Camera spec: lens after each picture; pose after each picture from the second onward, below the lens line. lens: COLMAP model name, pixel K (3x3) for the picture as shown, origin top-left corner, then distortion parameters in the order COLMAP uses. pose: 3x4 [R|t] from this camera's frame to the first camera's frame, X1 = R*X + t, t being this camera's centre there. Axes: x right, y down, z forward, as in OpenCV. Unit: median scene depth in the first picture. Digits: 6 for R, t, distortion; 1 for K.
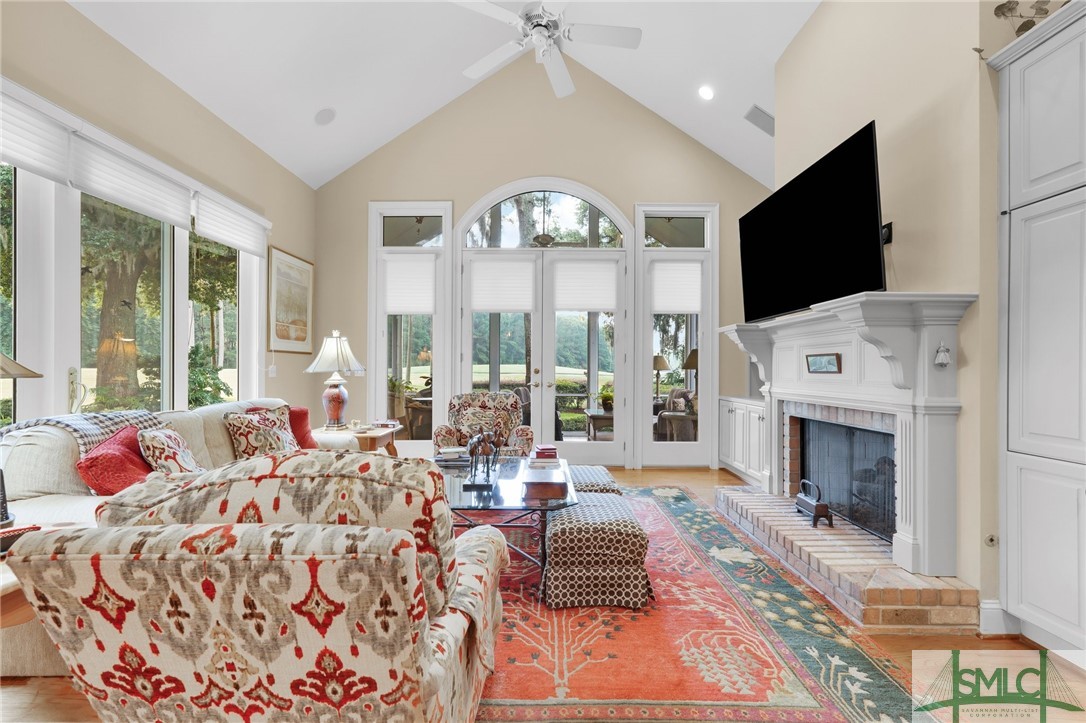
lens RADIAL K [[483.7, 0, 545.6], [0, 483.7, 364.8], [0, 0, 1]] dist [-0.011536, 0.009022]
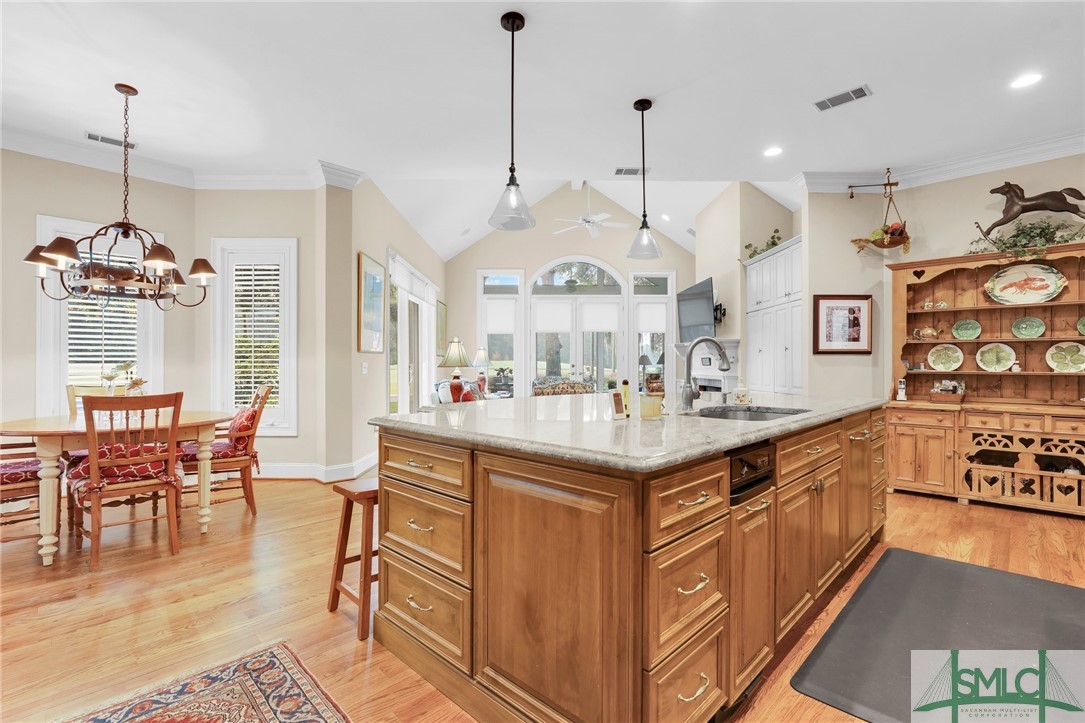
lens RADIAL K [[480.5, 0, 542.5], [0, 480.5, 361.5], [0, 0, 1]] dist [-0.002821, -0.000099]
pose [[0.999966, -0.002931, 0.007696, -0.144416], [0.002925, 0.999995, 0.000787, -0.003740], [-0.007698, -0.000765, 0.999970, -0.763590]]
